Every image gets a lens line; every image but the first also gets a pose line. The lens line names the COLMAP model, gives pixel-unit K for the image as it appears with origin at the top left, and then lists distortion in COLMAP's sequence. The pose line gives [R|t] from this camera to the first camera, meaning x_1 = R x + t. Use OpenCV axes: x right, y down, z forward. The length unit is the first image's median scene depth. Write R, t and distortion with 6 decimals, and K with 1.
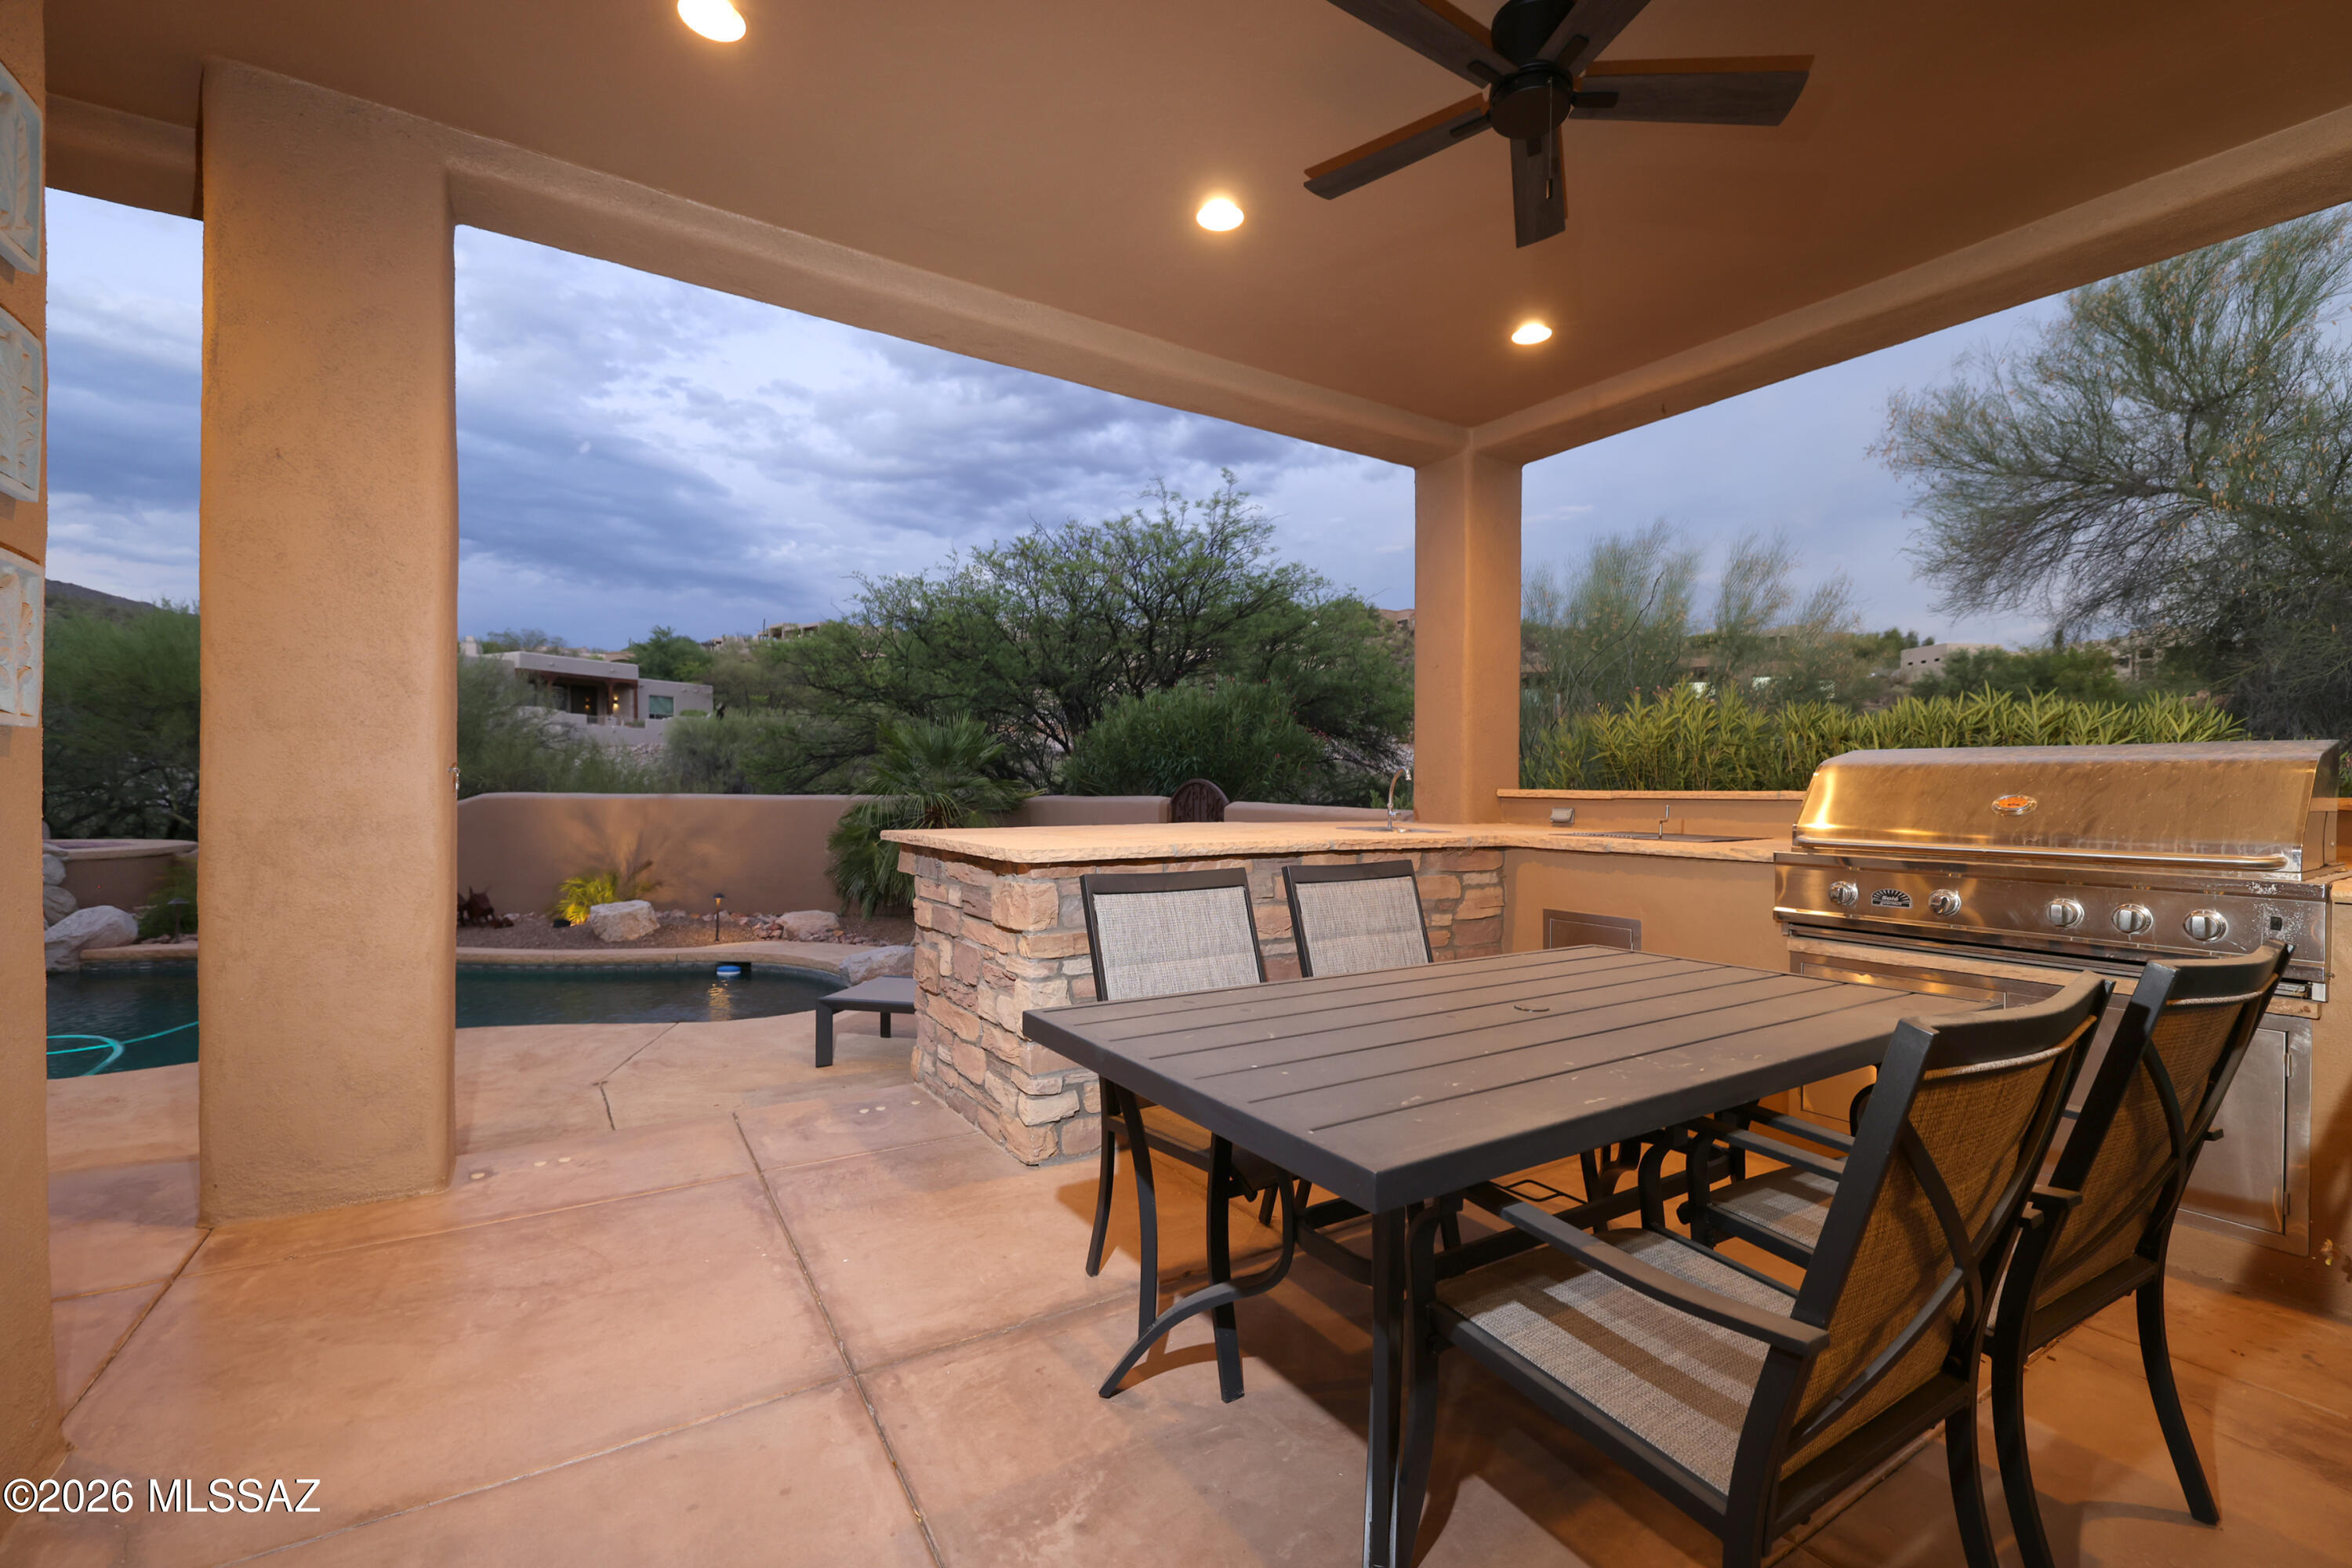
lens RADIAL K [[992.7, 0, 1170.8], [0, 992.7, 783.9], [0, 0, 1]] dist [-0.022423, -0.000076]
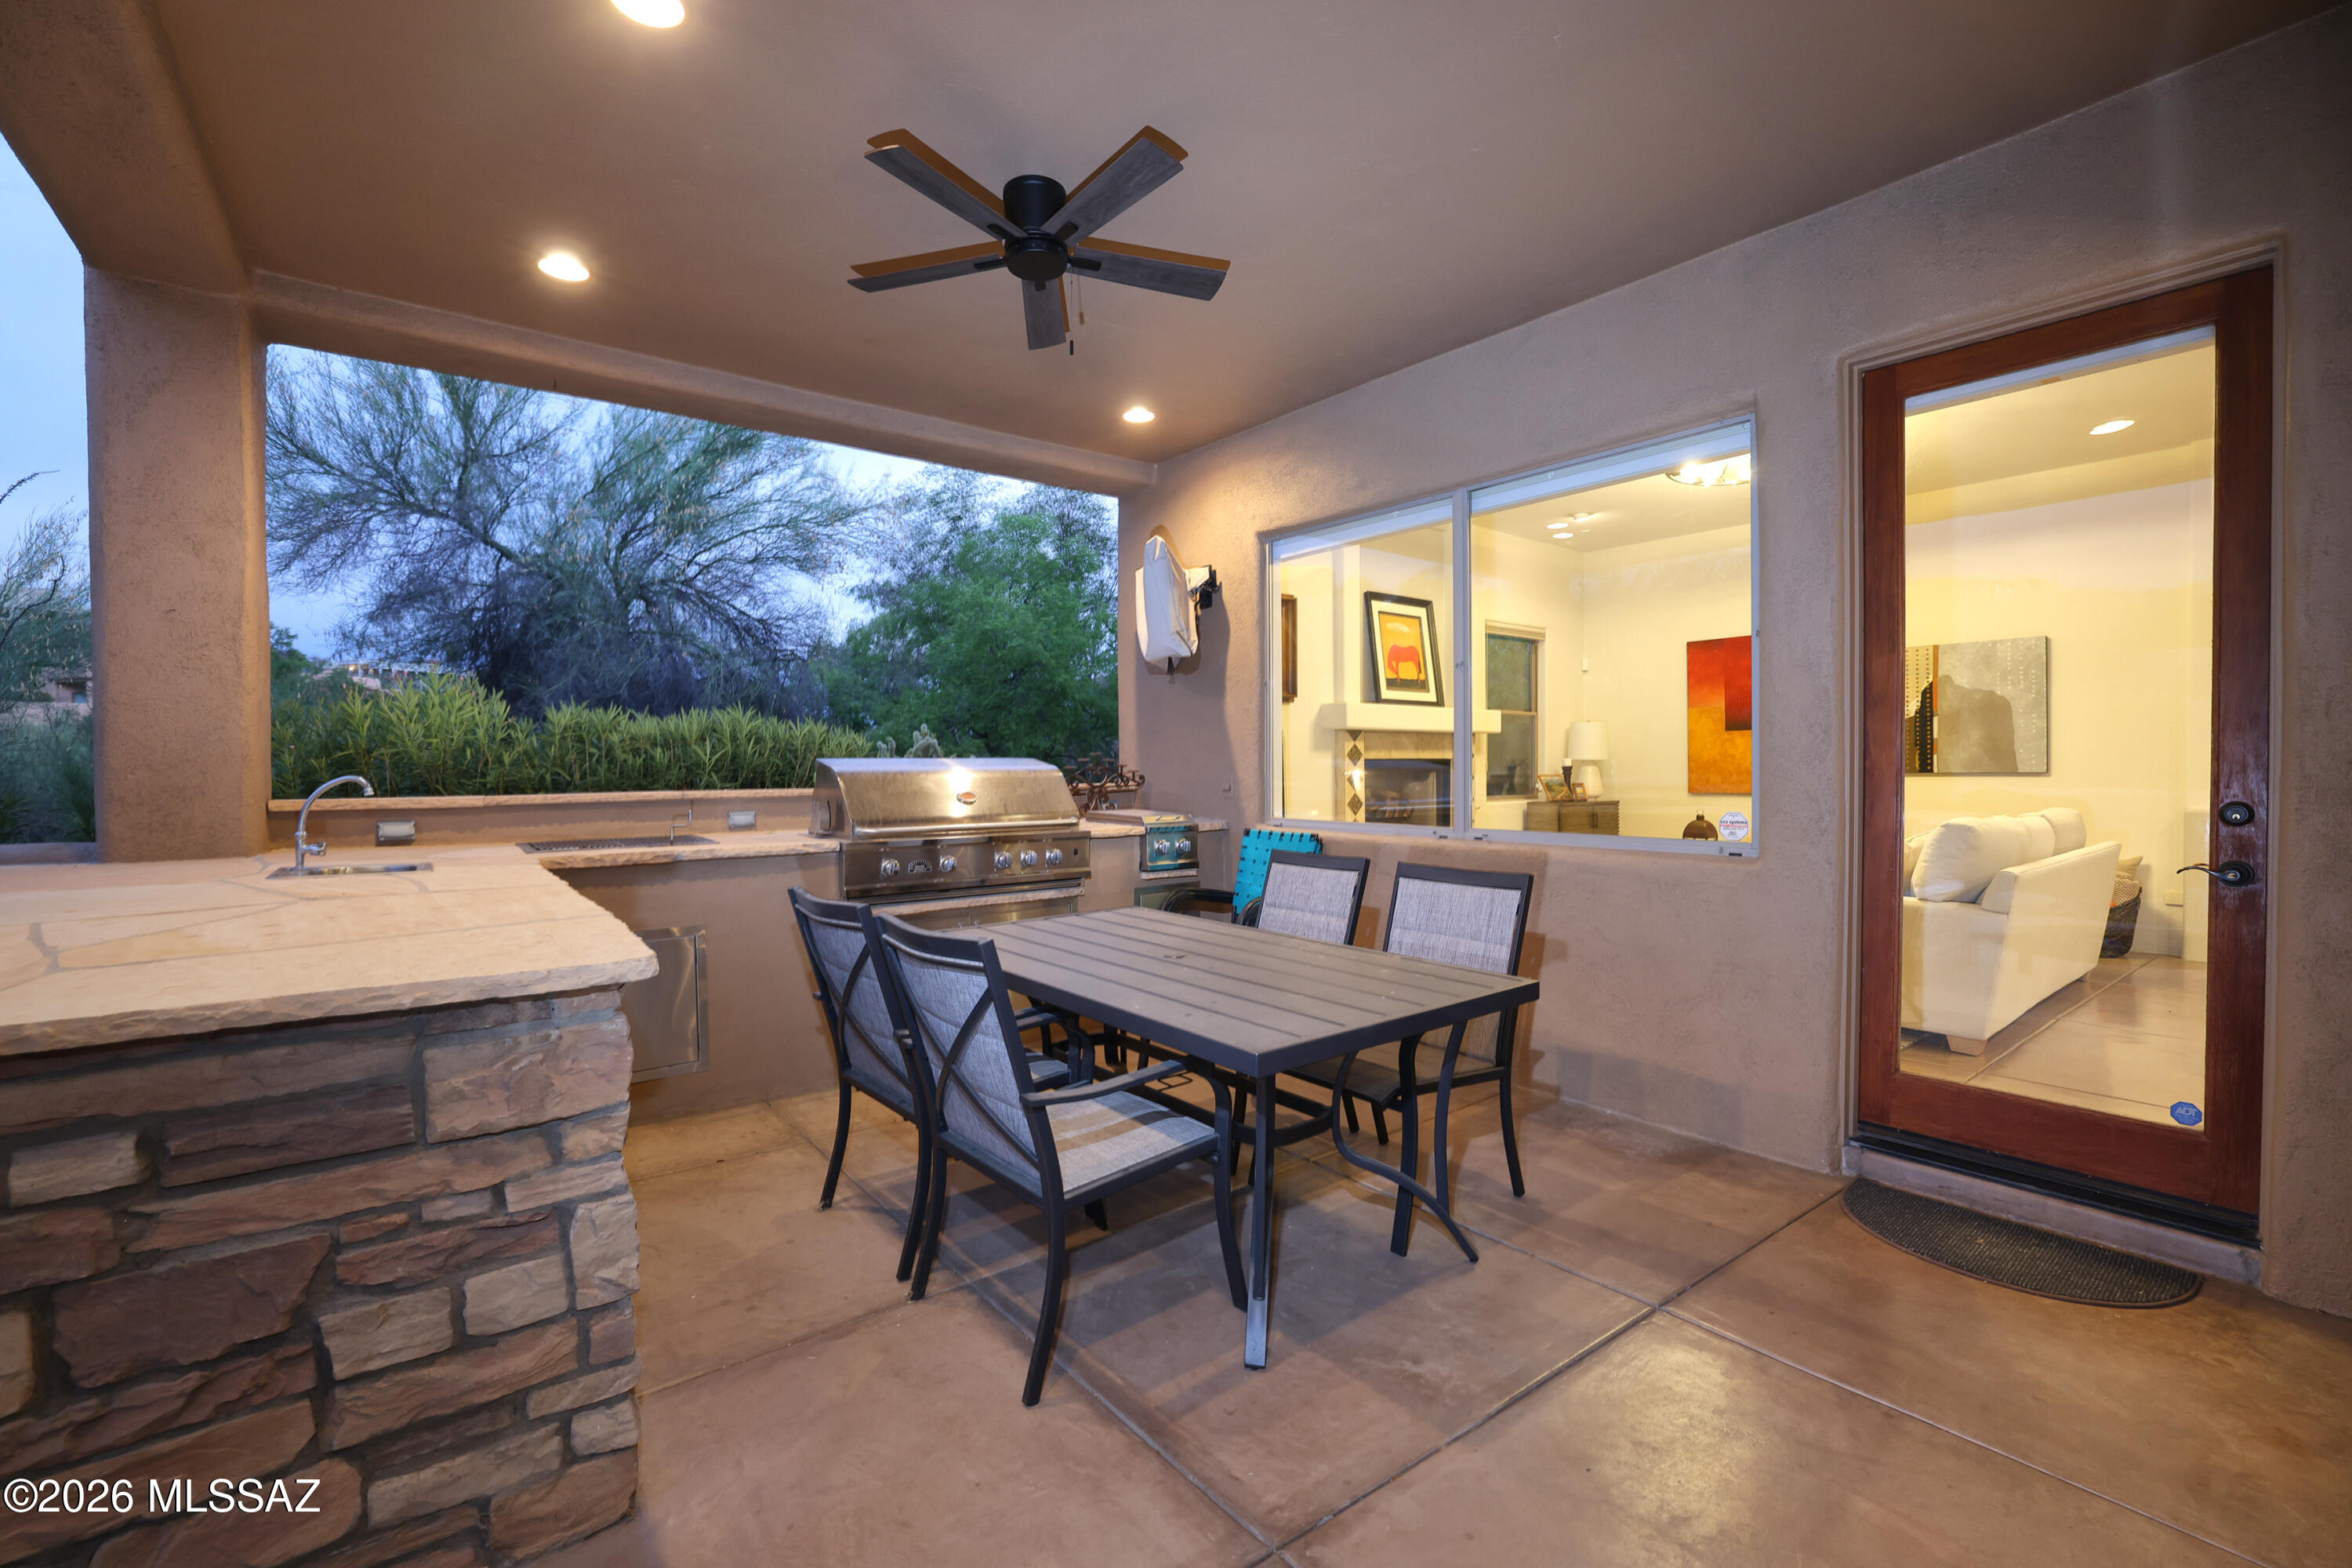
lens RADIAL K [[992.7, 0, 1170.8], [0, 992.7, 783.9], [0, 0, 1]] dist [-0.022423, -0.000076]
pose [[-0.096660, -0.031914, 0.994806, -0.582155], [0.002149, 0.999477, 0.032273, -0.039709], [-0.995315, 0.005258, -0.096541, 0.606371]]
